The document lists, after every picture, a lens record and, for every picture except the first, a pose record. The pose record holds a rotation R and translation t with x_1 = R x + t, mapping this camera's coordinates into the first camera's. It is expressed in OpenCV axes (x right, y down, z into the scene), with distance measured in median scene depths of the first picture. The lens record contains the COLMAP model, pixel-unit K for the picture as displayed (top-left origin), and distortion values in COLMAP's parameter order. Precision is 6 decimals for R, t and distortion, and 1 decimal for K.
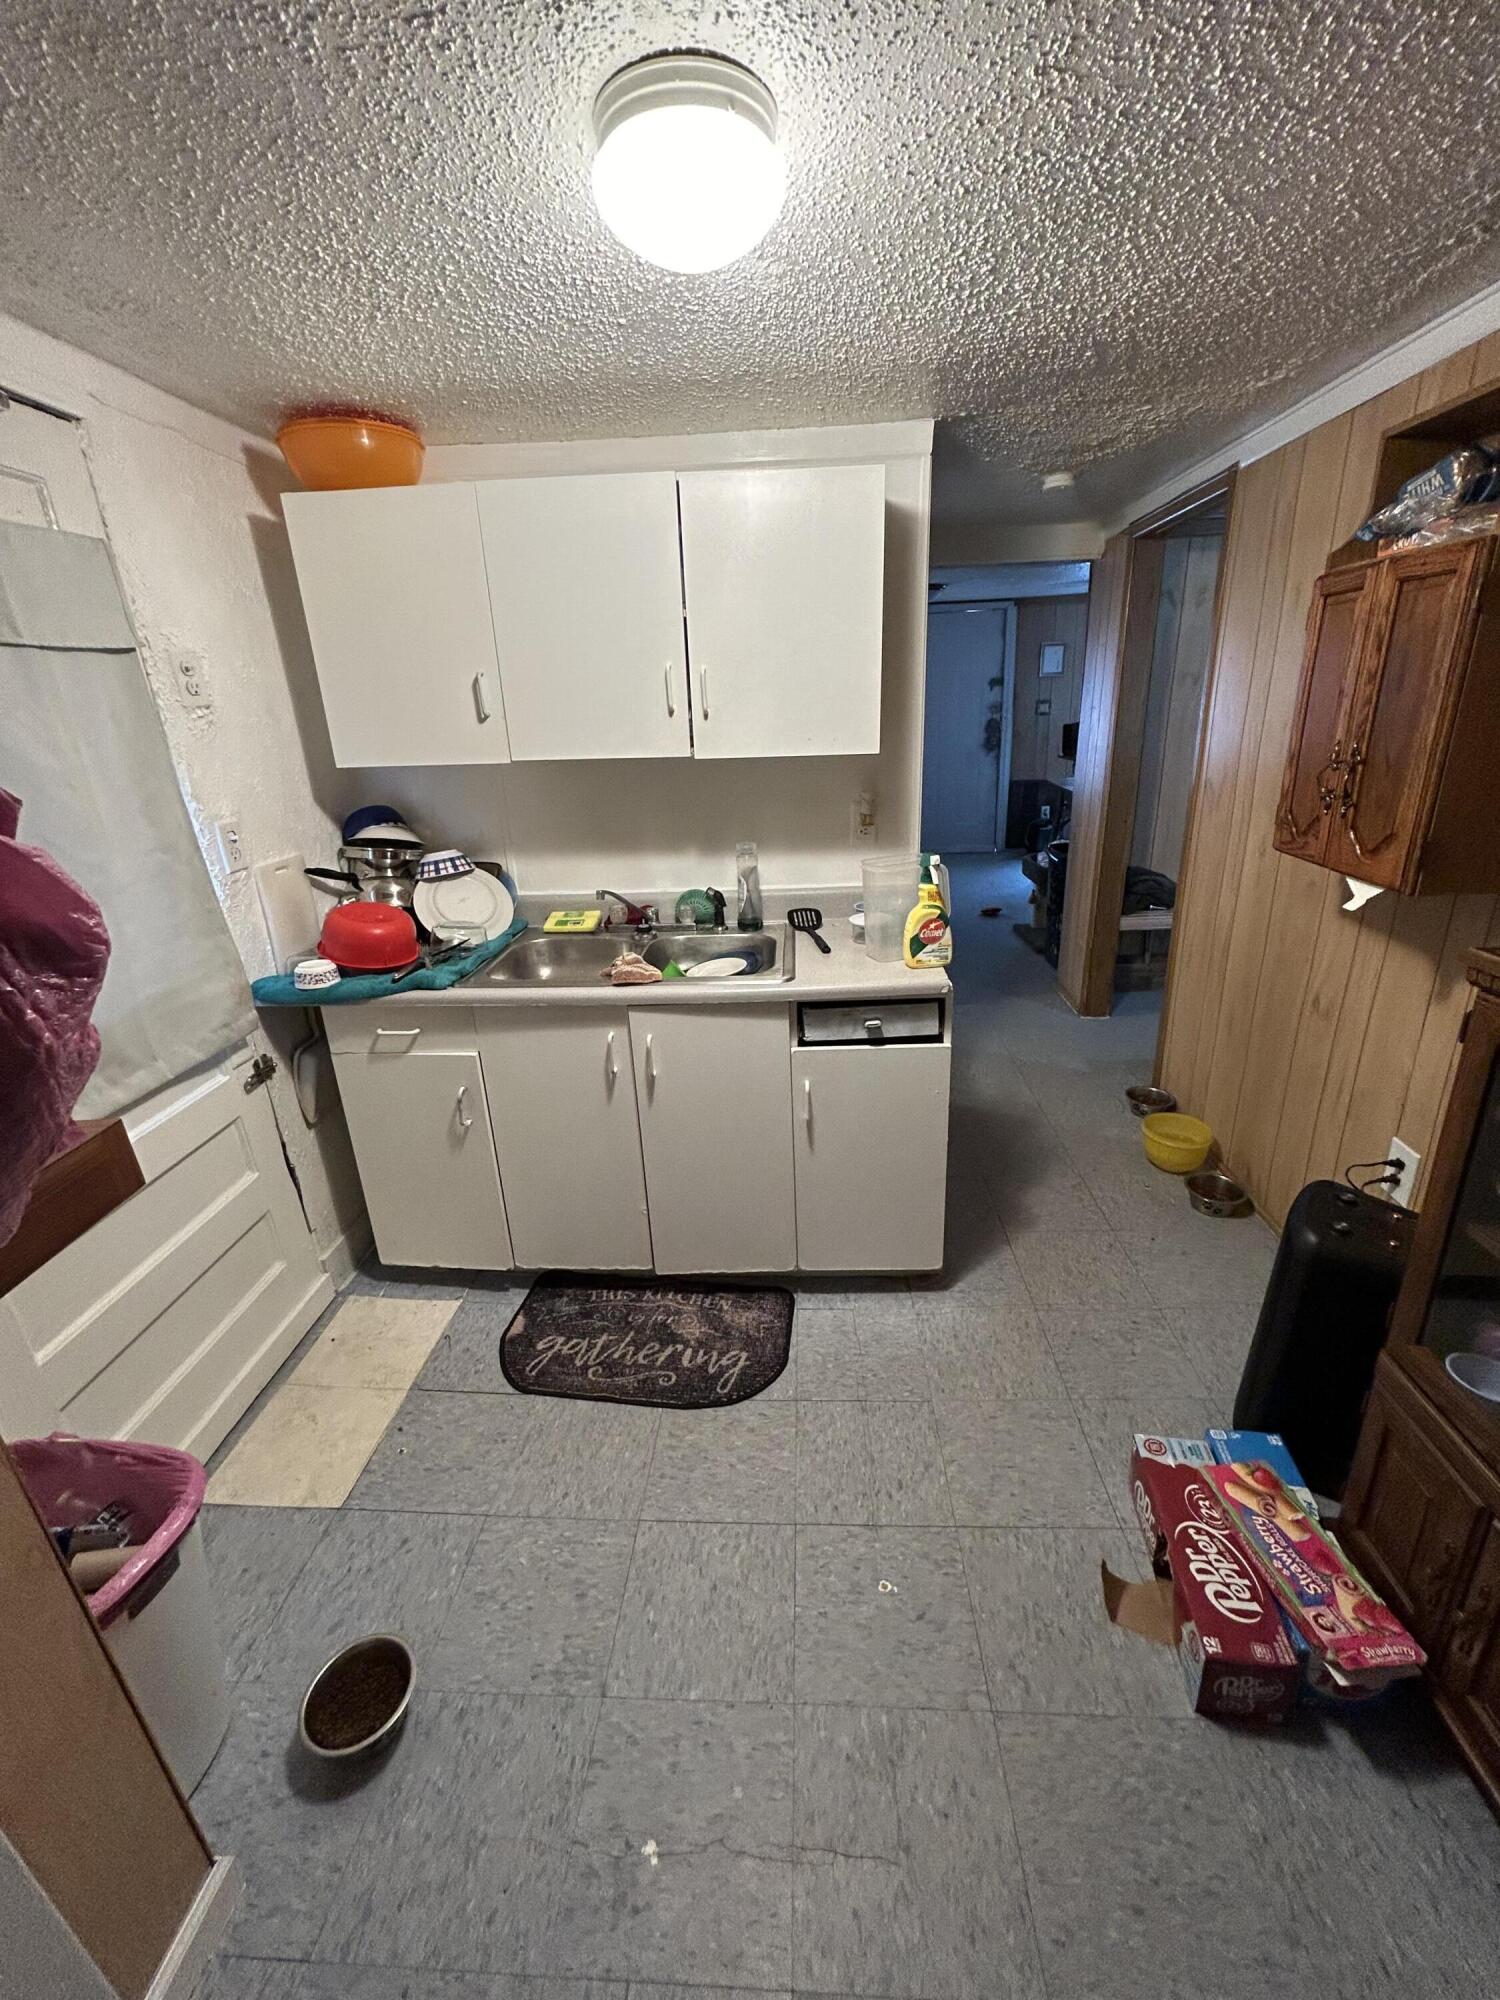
lens RADIAL K [[803.7, 0, 758.5], [0, 803.7, 997.6], [0, 0, 1]] dist [0.000852, 0.000064]
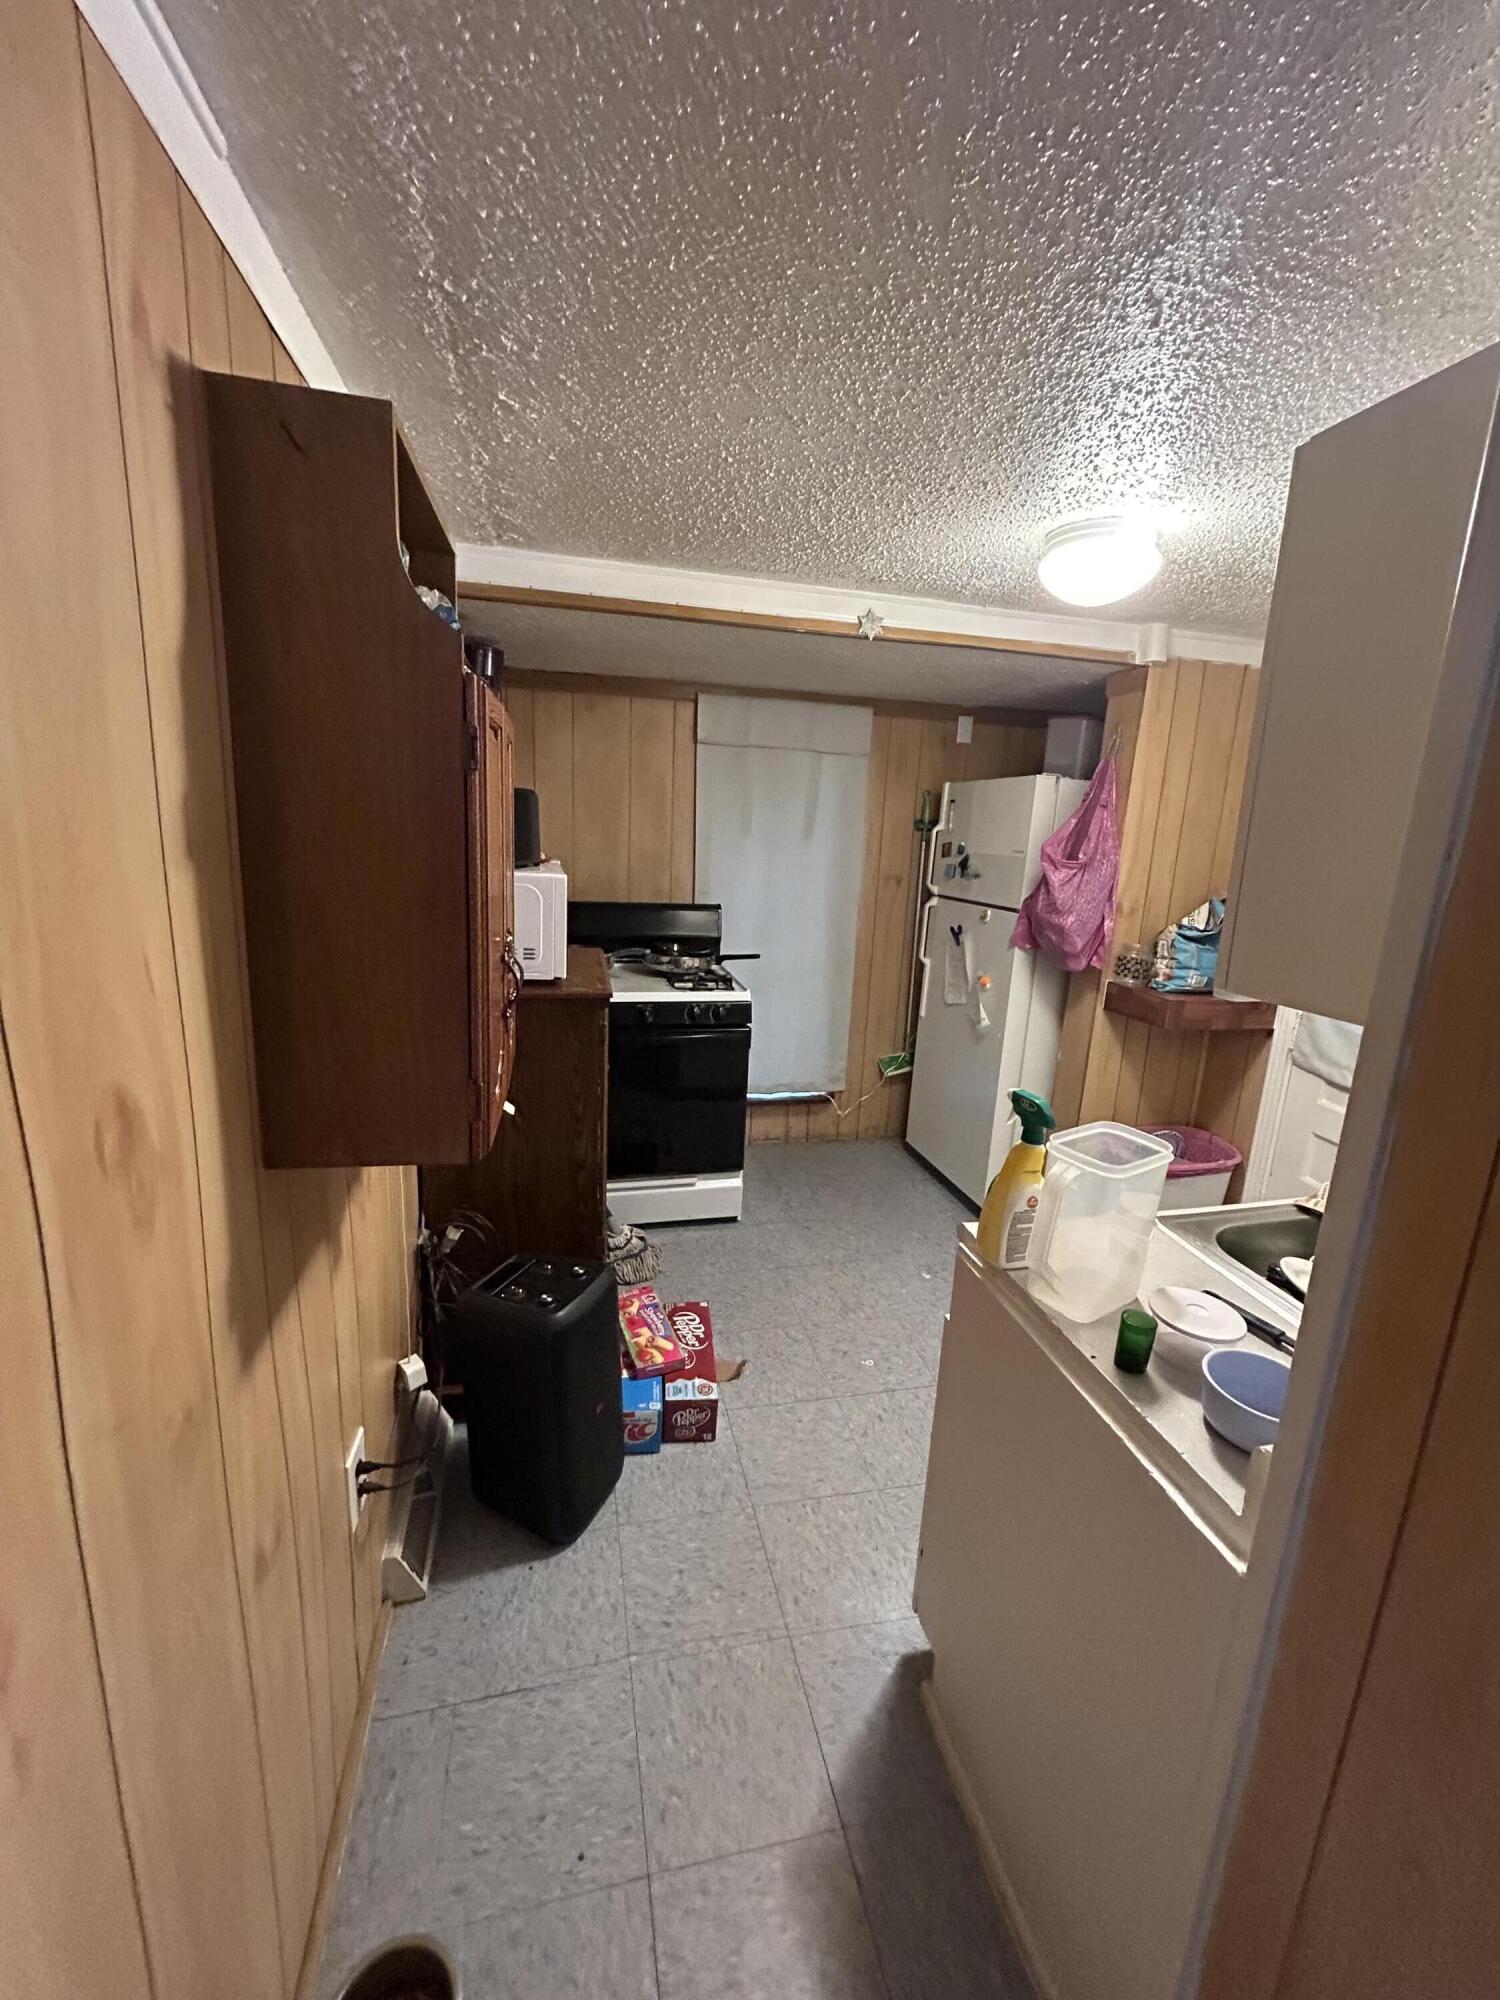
lens RADIAL K [[803.7, 0, 752.2], [0, 803.7, 995.7], [0, 0, 1]] dist [0.000852, 0.000064]
pose [[-0.959153, 0.057958, -0.276886, 0.846445], [-0.101649, 0.842805, 0.528534, -0.791780], [0.263993, 0.535090, -0.802487, 1.964530]]
